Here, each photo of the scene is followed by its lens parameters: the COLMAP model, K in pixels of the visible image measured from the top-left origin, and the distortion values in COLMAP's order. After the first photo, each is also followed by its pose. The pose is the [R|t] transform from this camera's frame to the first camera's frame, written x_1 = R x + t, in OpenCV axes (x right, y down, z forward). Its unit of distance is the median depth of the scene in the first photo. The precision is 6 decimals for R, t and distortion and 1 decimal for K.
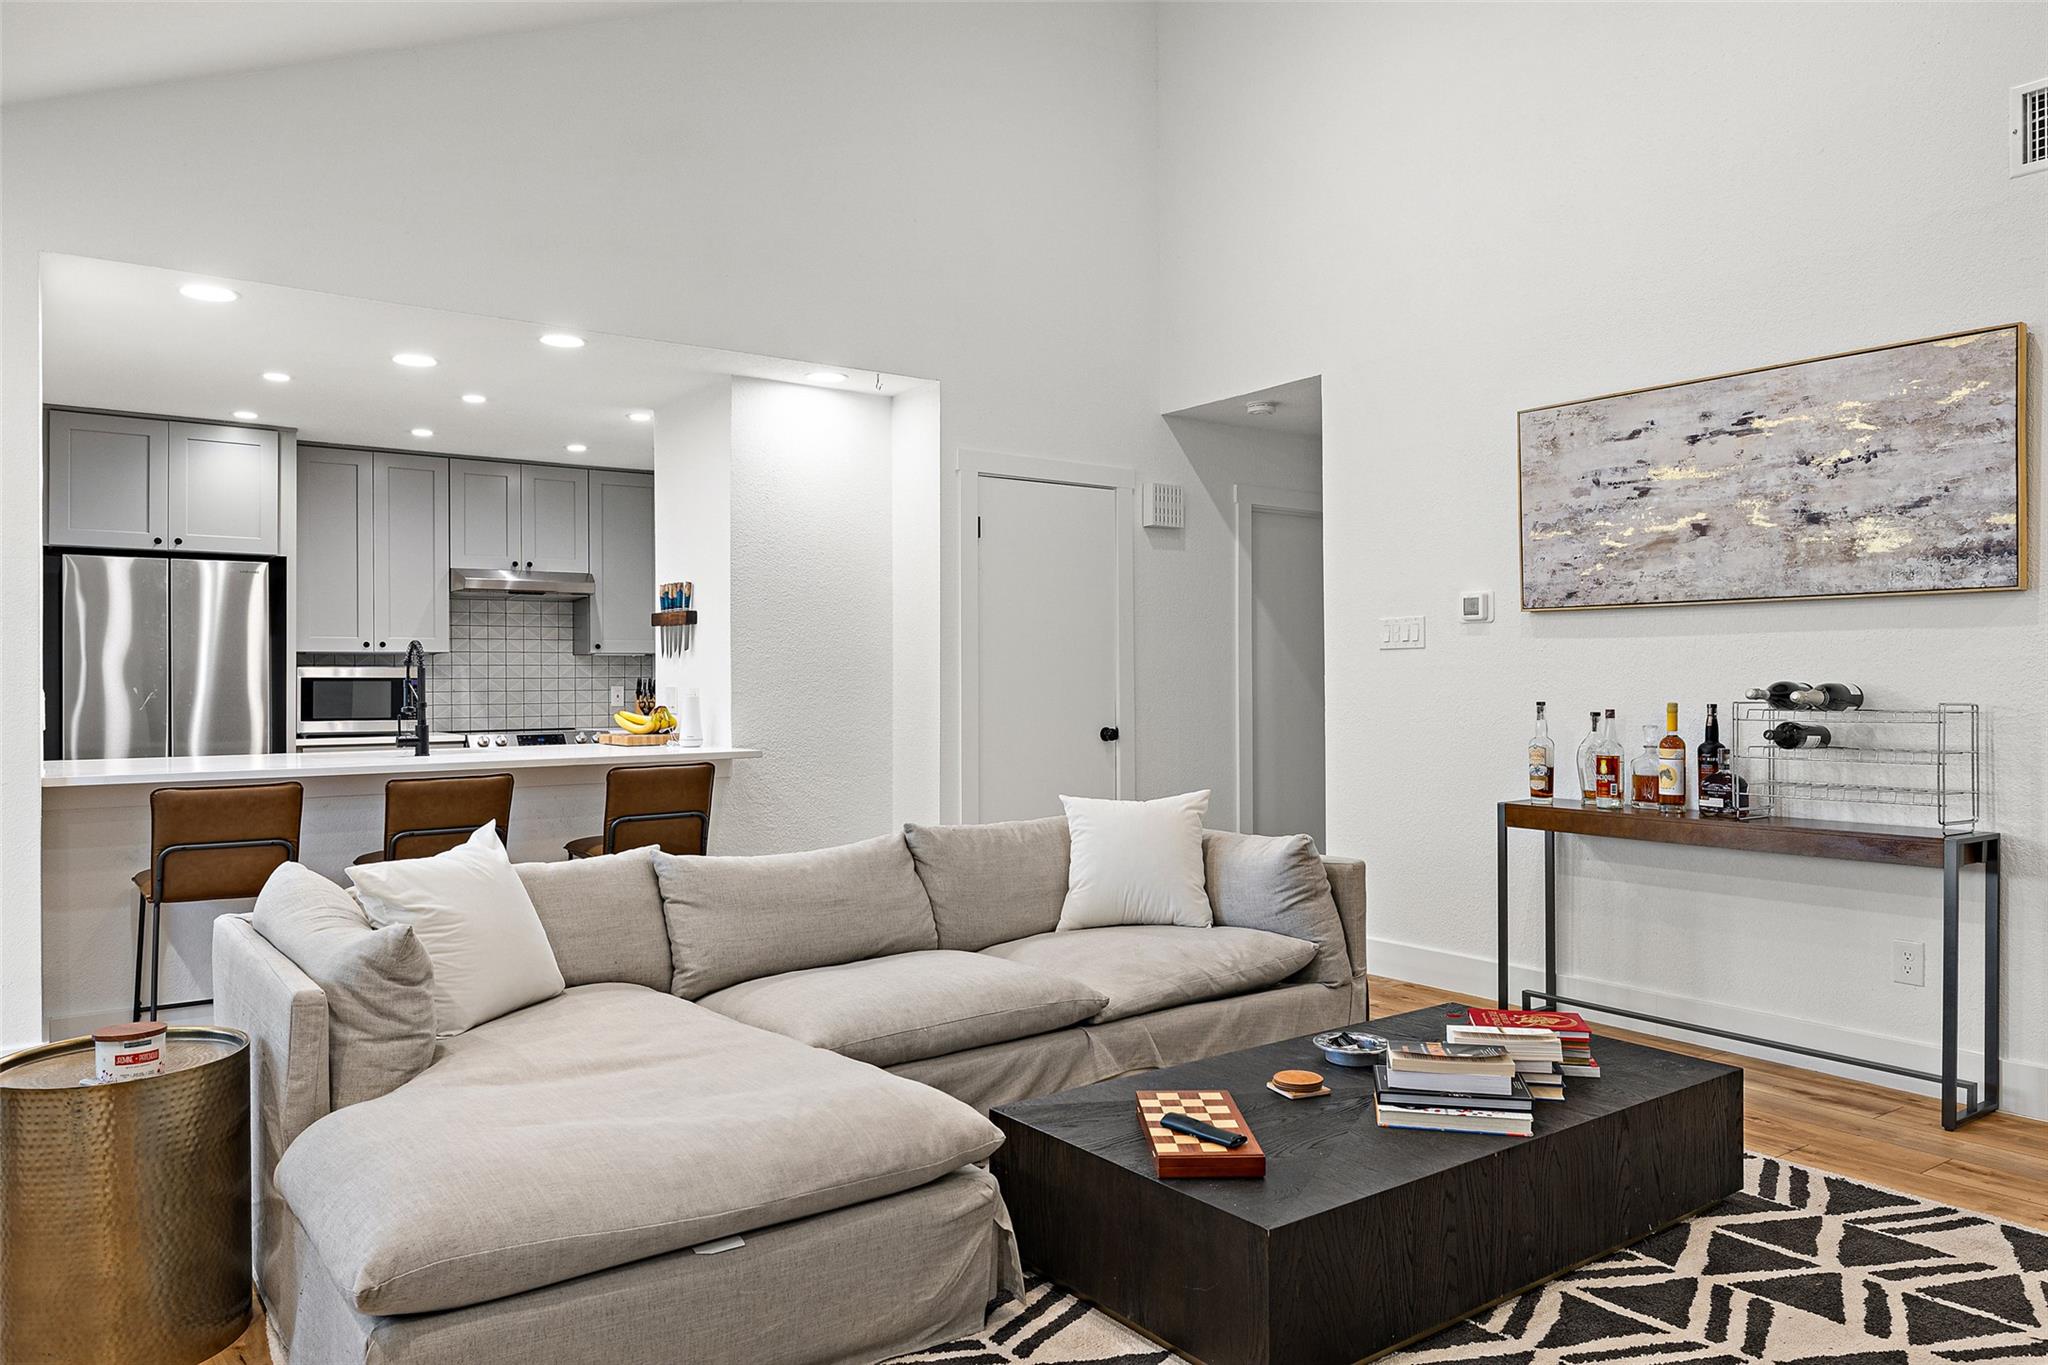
lens RADIAL K [[1385.7, 0, 1023.4], [0, 1385.7, 684.3], [0, 0, 1]] dist [-0.001183, -0.012671]
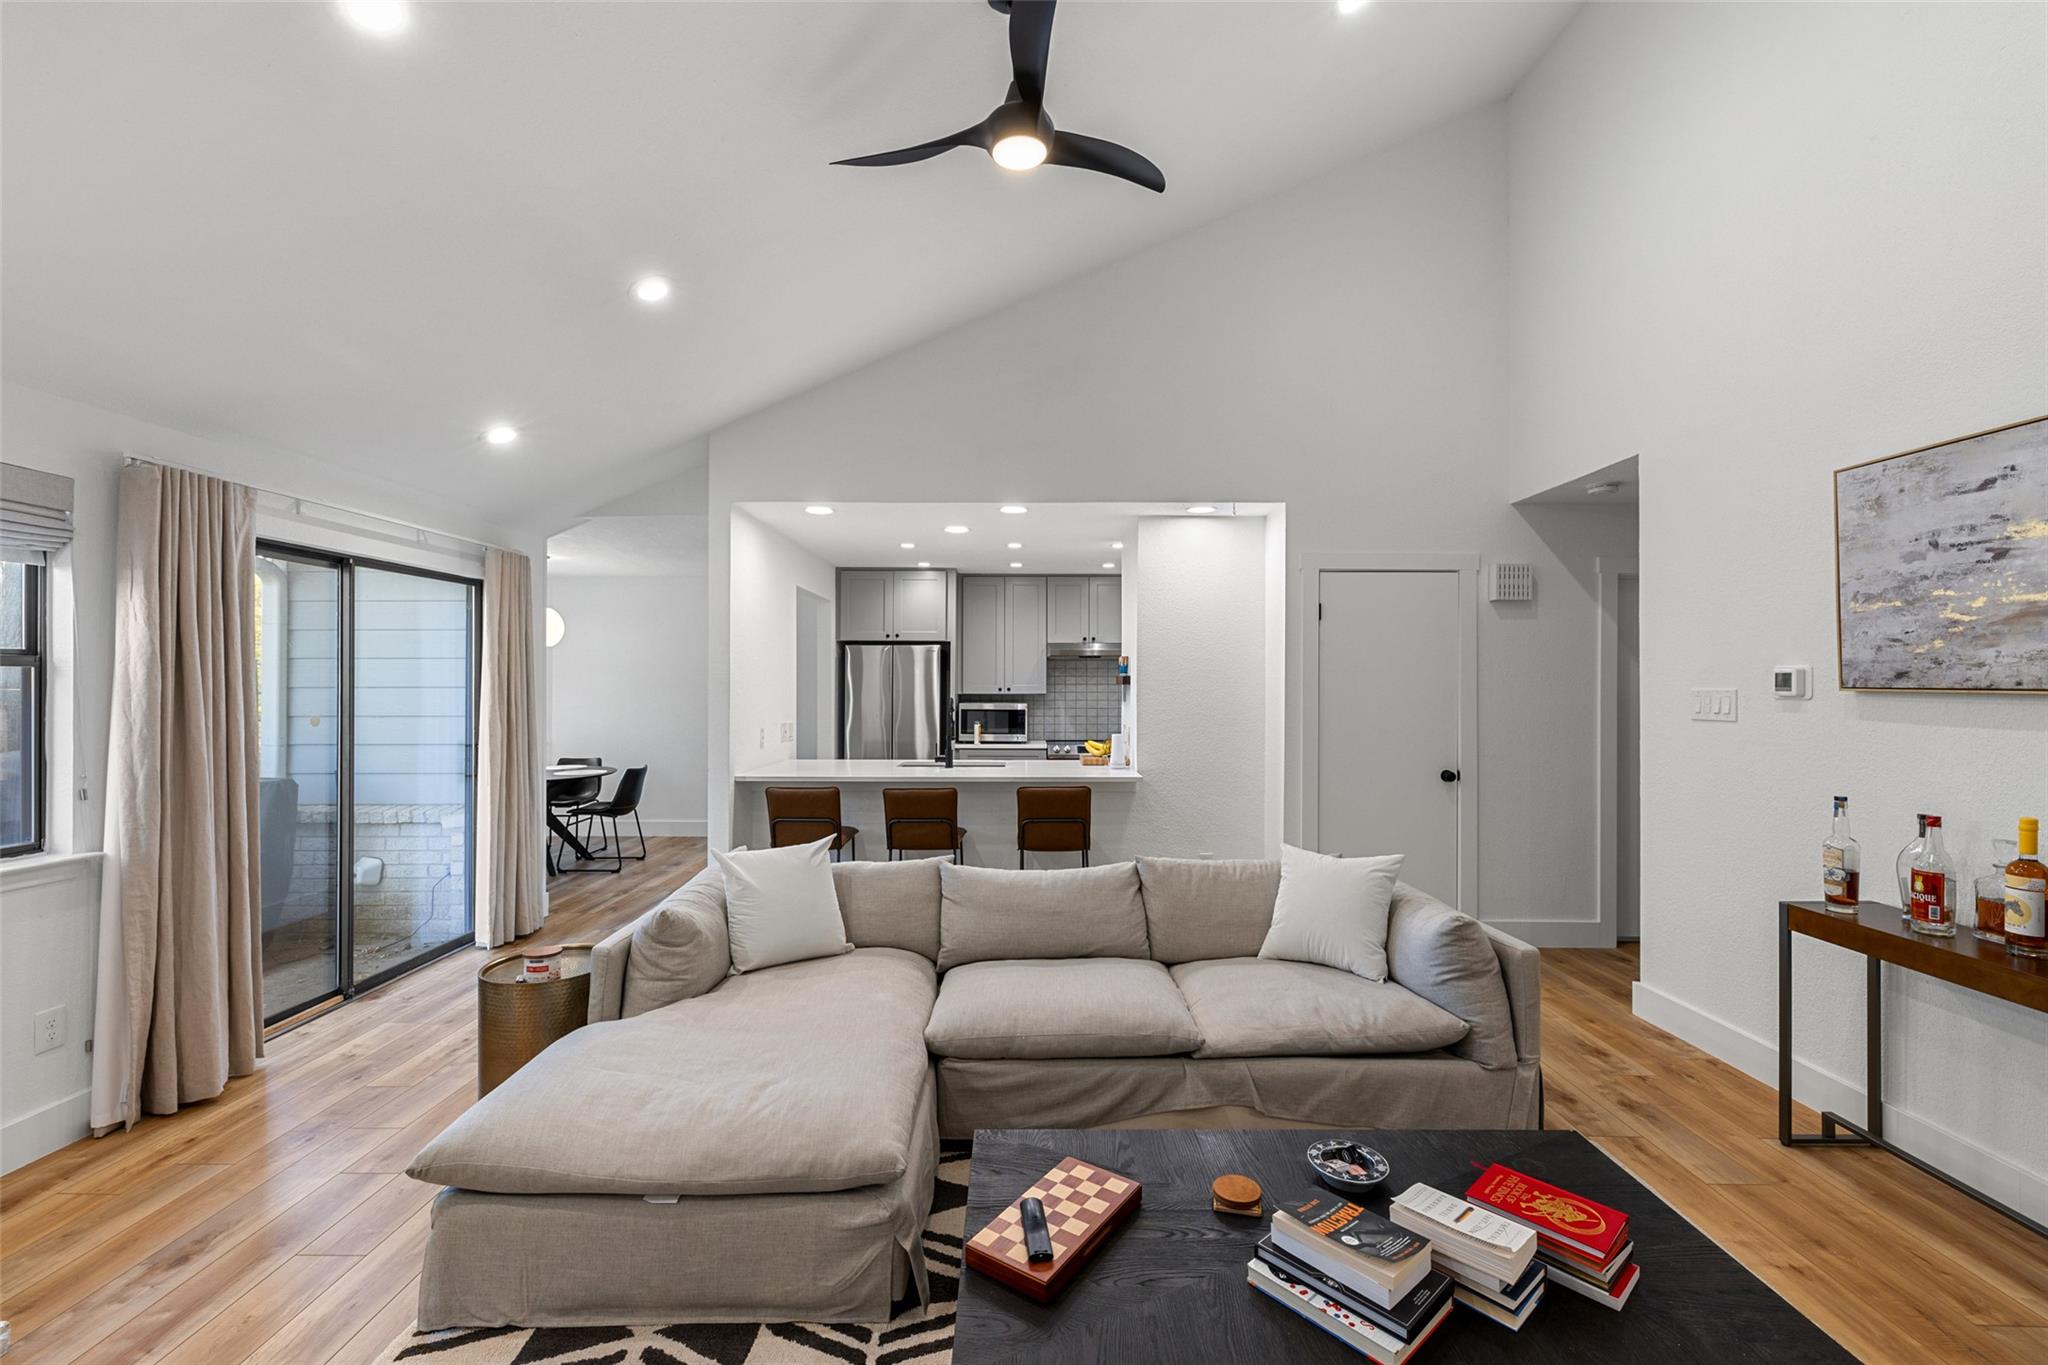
lens RADIAL K [[858.3, 0, 1018.4], [0, 858.3, 684.9], [0, 0, 1]] dist [0.000119, 0.000485]
pose [[0.804884, 0.007130, -0.593389, 0.282857], [-0.007821, 0.999968, 0.001406, -0.057466], [0.593380, 0.003509, 0.804915, 0.247889]]
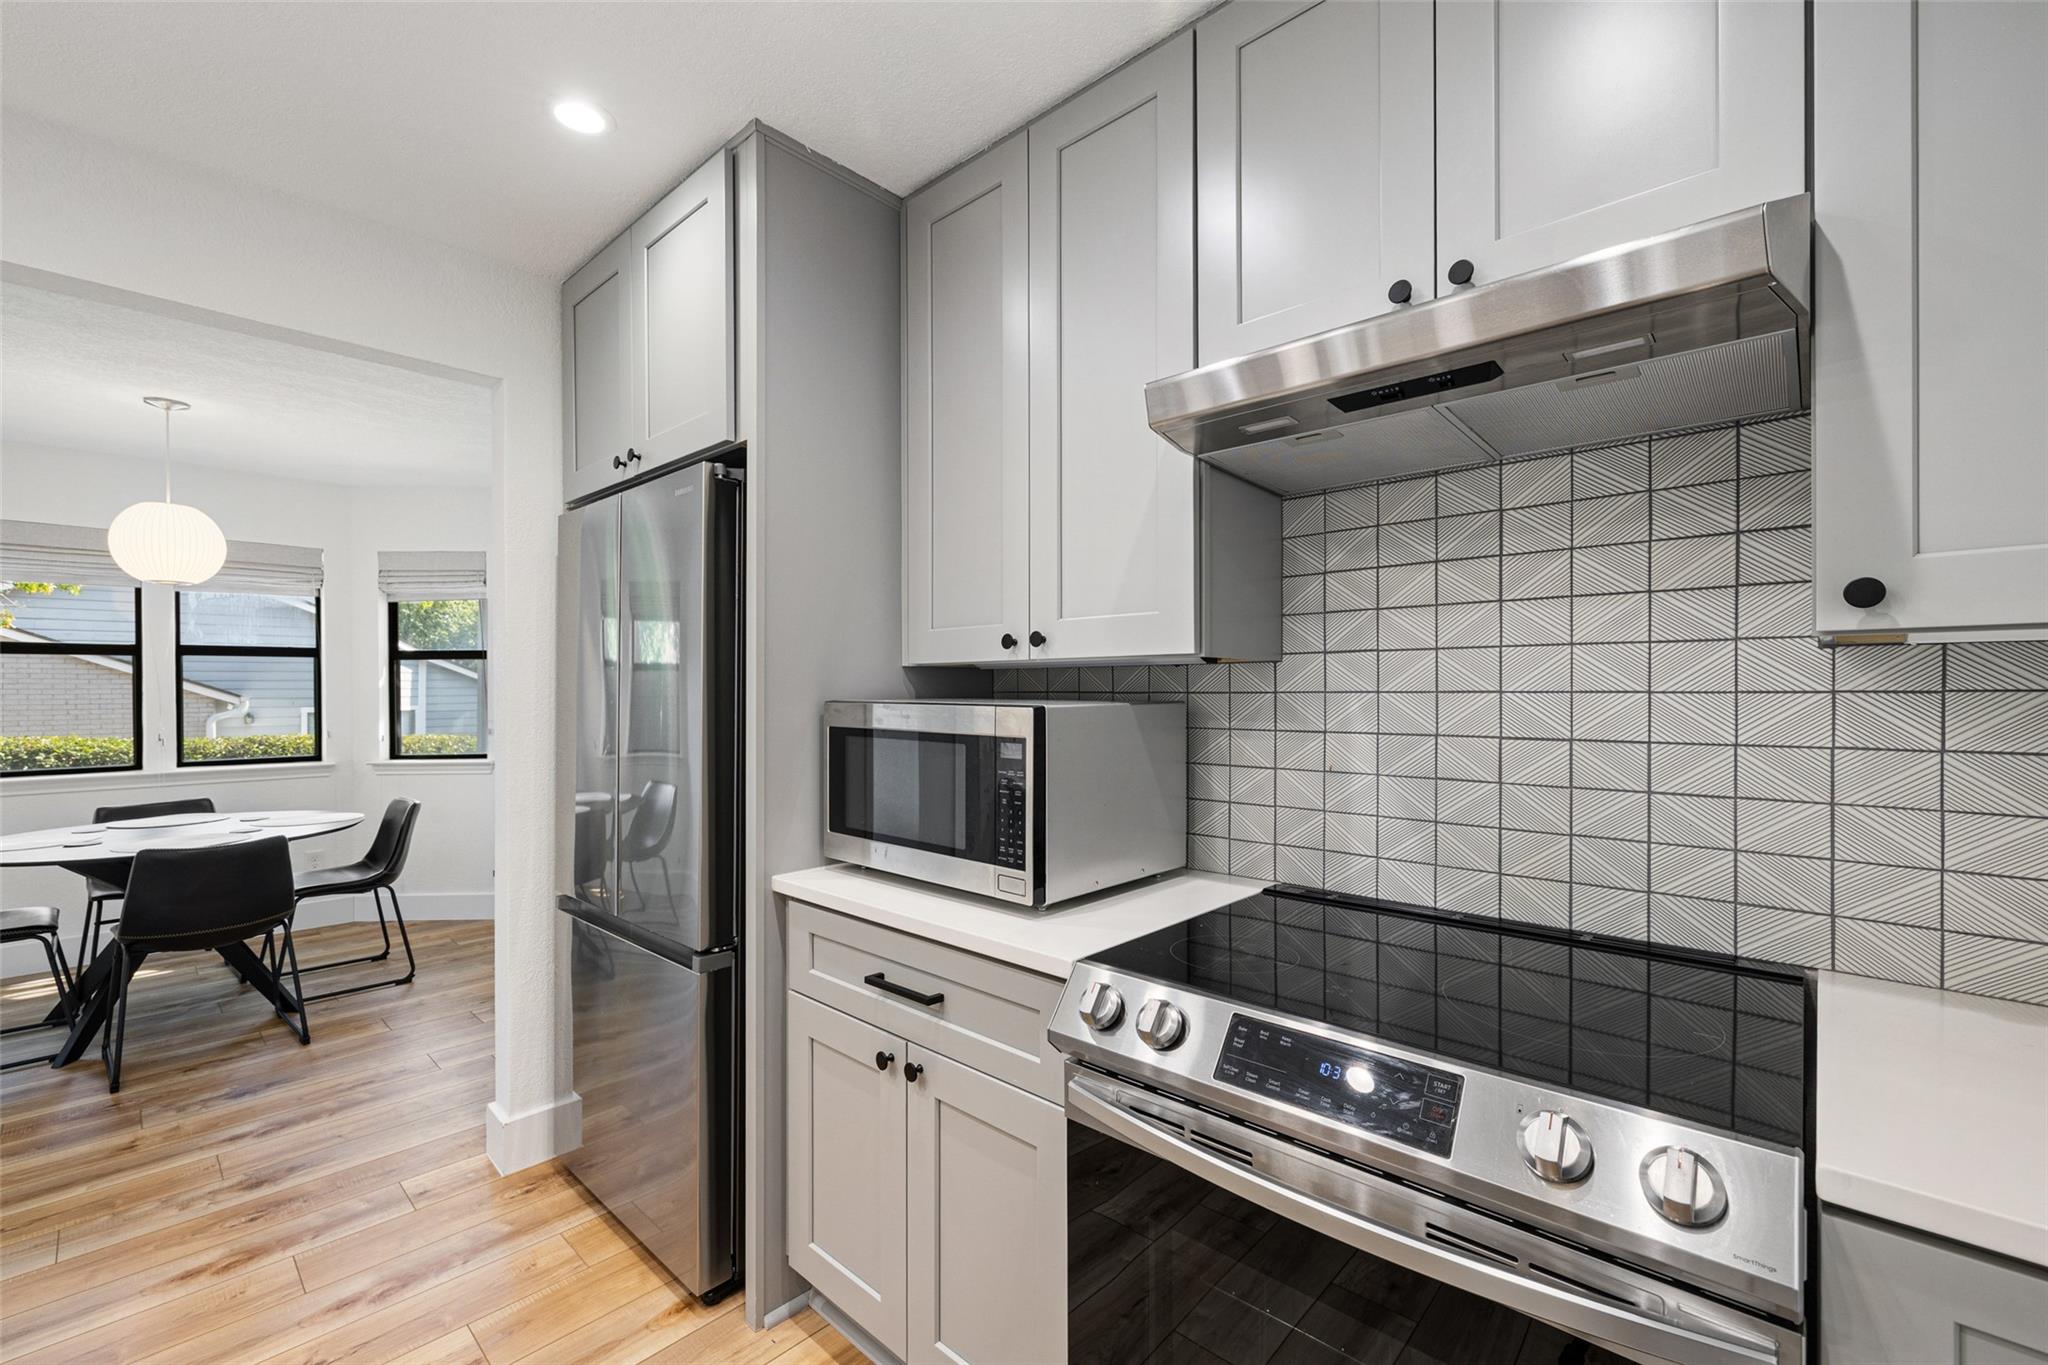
lens RADIAL K [[858.3, 0, 1026.2], [0, 858.3, 693.2], [0, 0, 1]] dist [0.000119, 0.000485]
pose [[0.197053, 0.013561, -0.980299, -0.386320], [0.001863, 0.999897, 0.014207, -0.028583], [0.980391, -0.004626, 0.197008, 1.533335]]
